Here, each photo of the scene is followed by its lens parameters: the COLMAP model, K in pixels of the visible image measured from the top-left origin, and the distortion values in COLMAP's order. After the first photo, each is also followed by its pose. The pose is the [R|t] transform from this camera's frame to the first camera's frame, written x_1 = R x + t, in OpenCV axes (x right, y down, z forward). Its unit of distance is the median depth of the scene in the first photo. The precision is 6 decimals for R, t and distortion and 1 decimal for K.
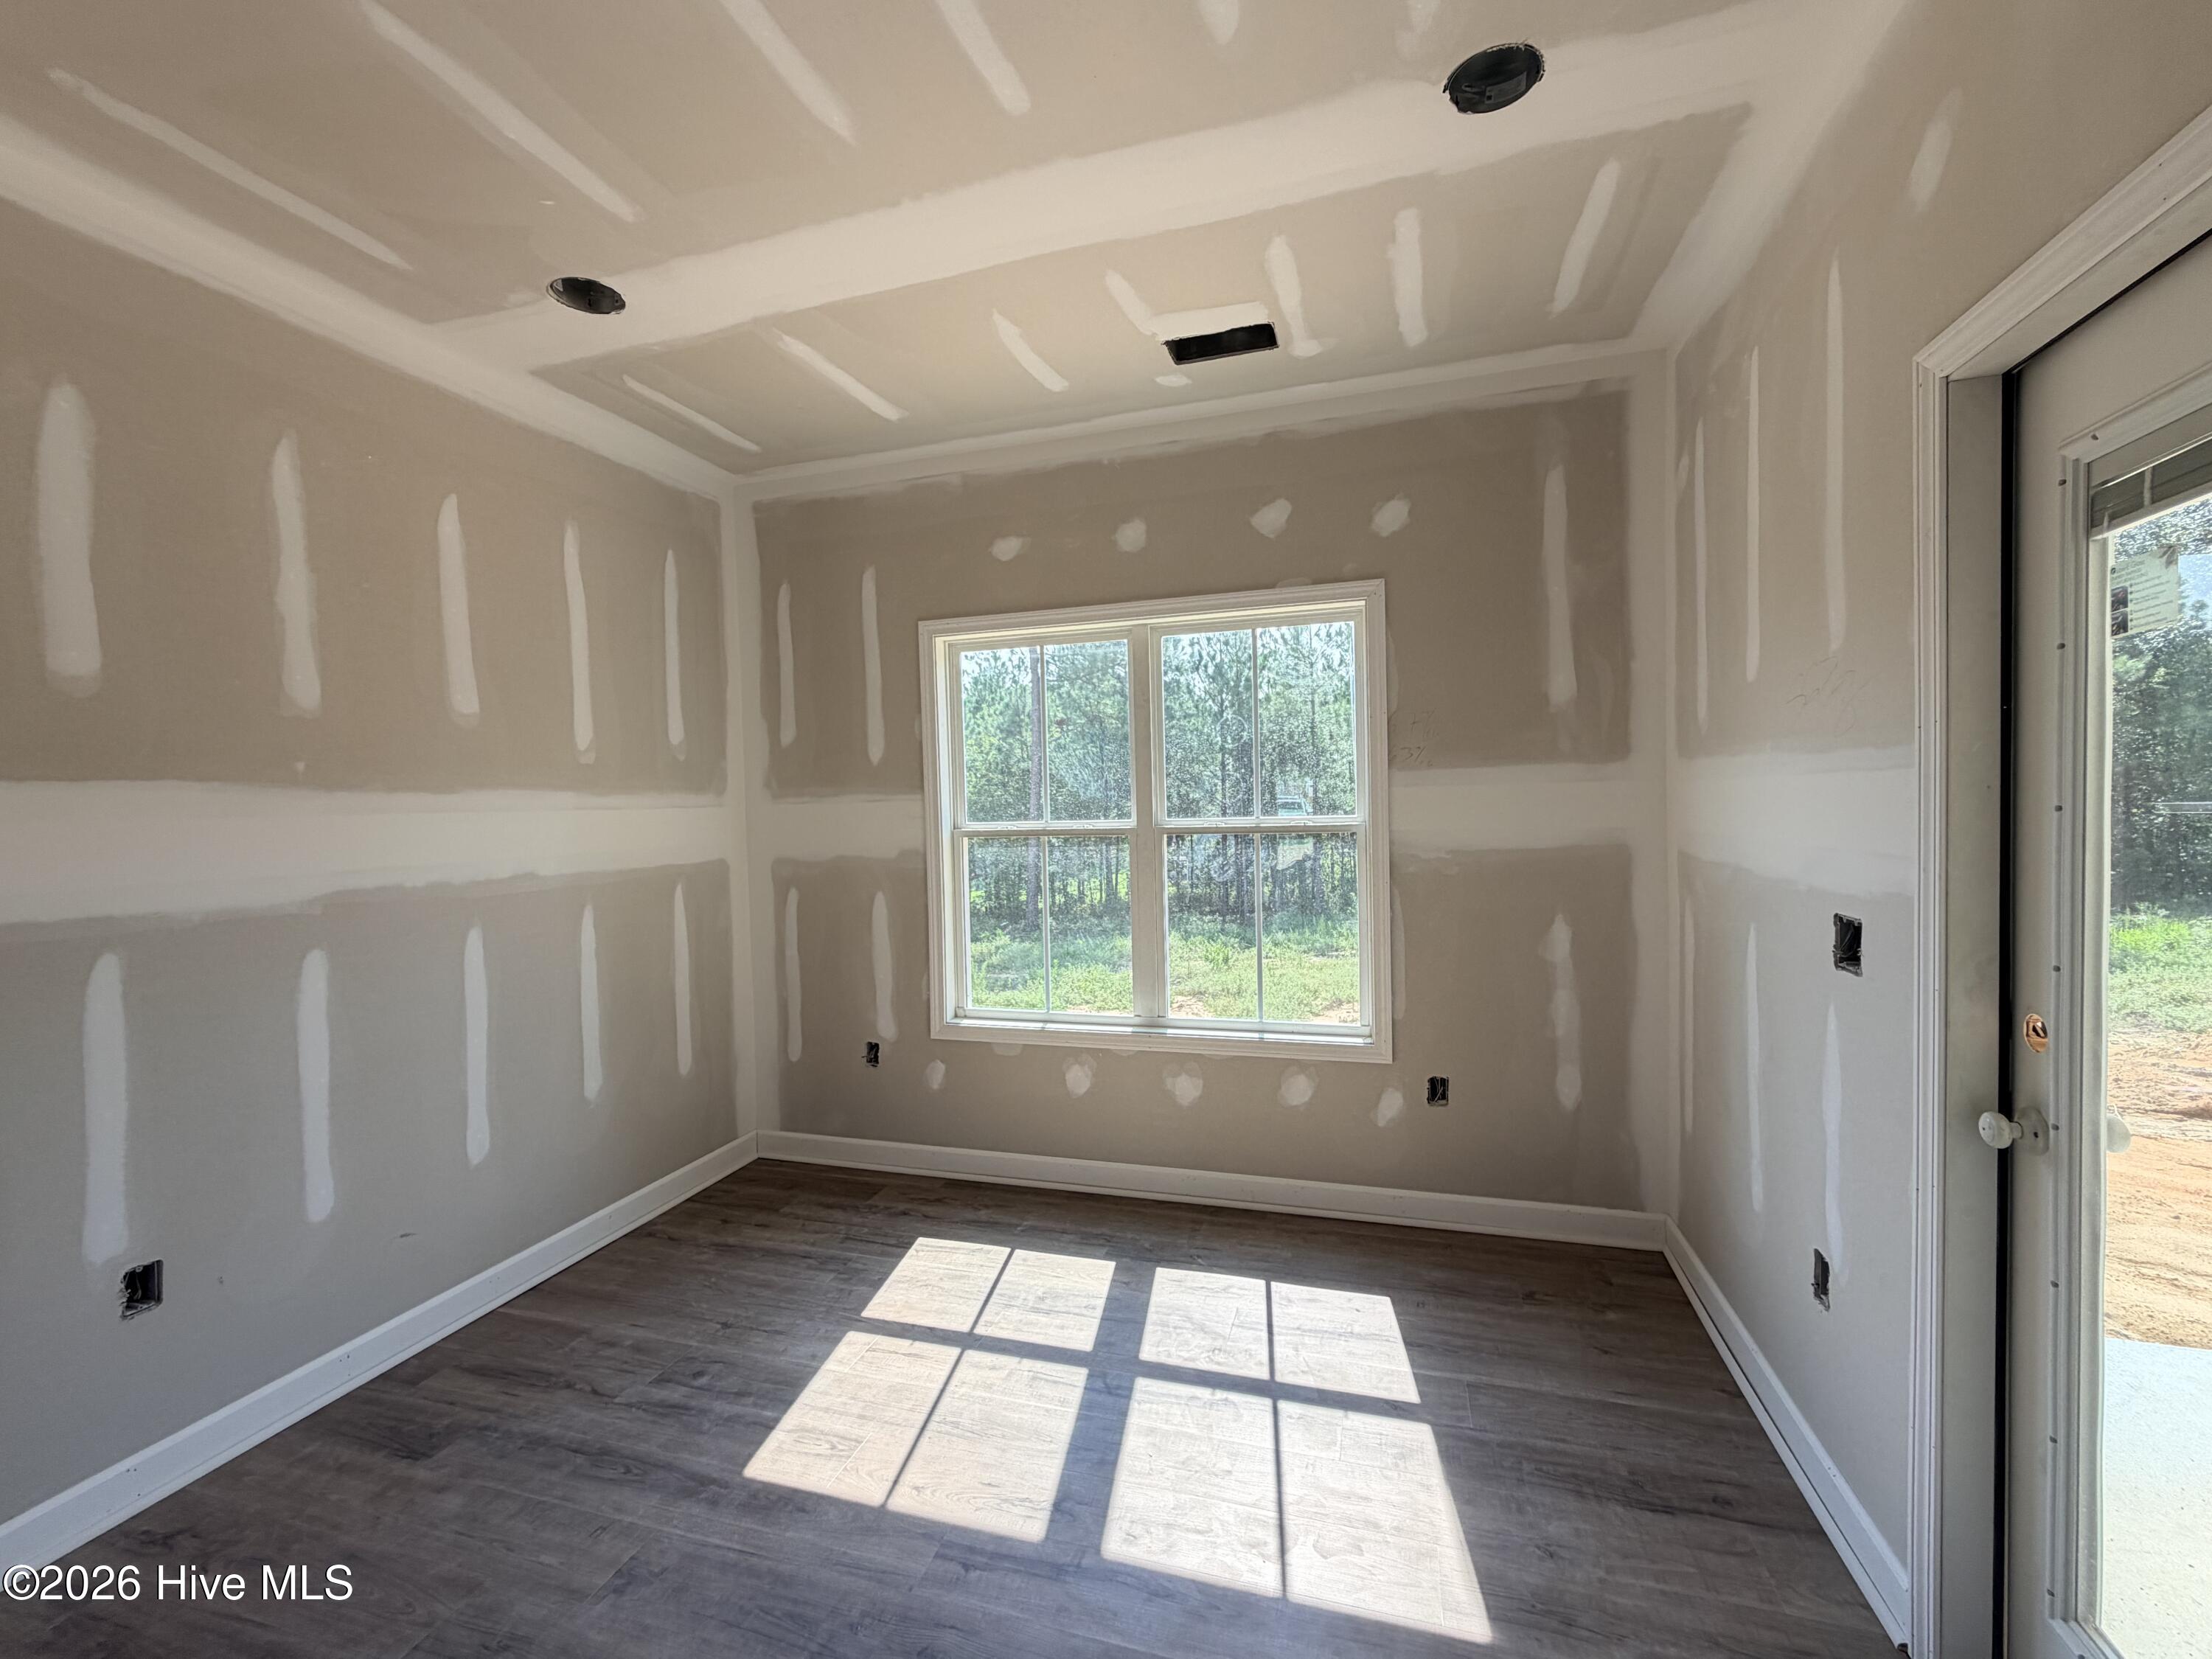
lens RADIAL K [[895.7, 0, 1108.0], [0, 895.7, 843.5], [0, 0, 1]] dist [-0.001507, -0.000050]
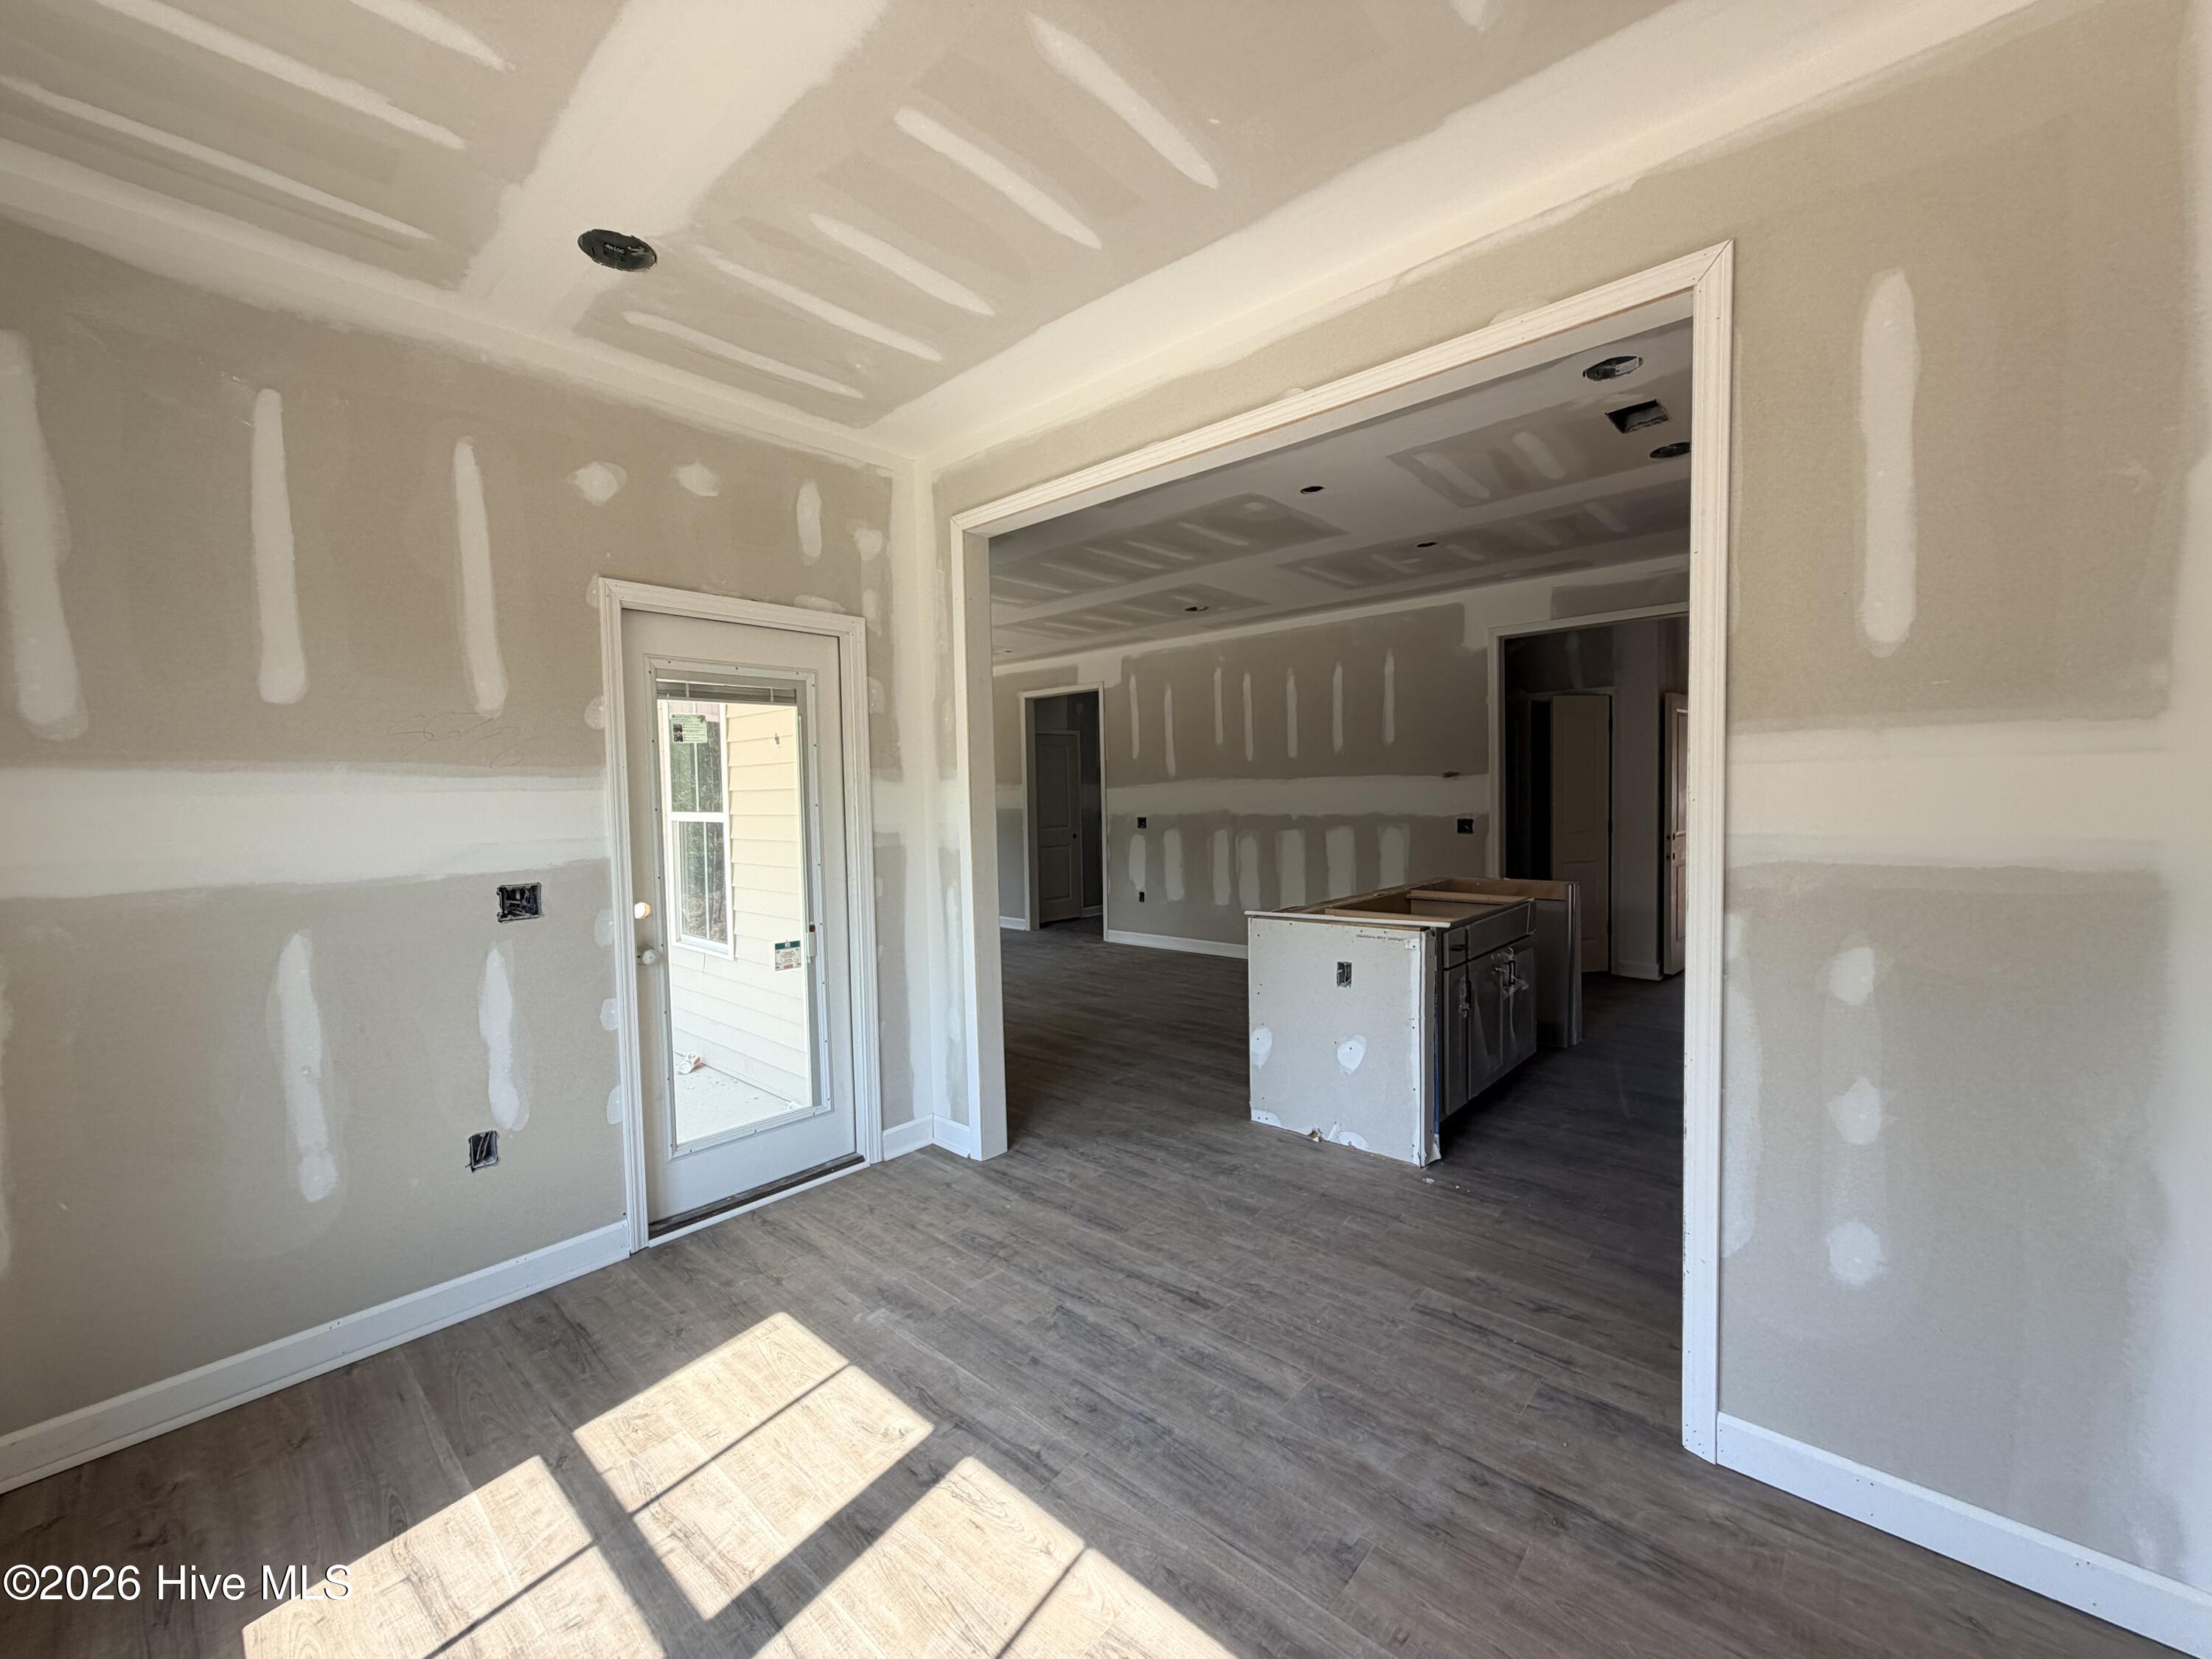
lens RADIAL K [[895.7, 0, 1111.2], [0, 895.7, 833.7], [0, 0, 1]] dist [-0.001507, -0.000050]
pose [[-0.907020, 0.024731, 0.420361, -0.692972], [0.060205, 0.995634, 0.071328, -0.048744], [-0.416761, 0.090004, -0.904549, 1.796119]]
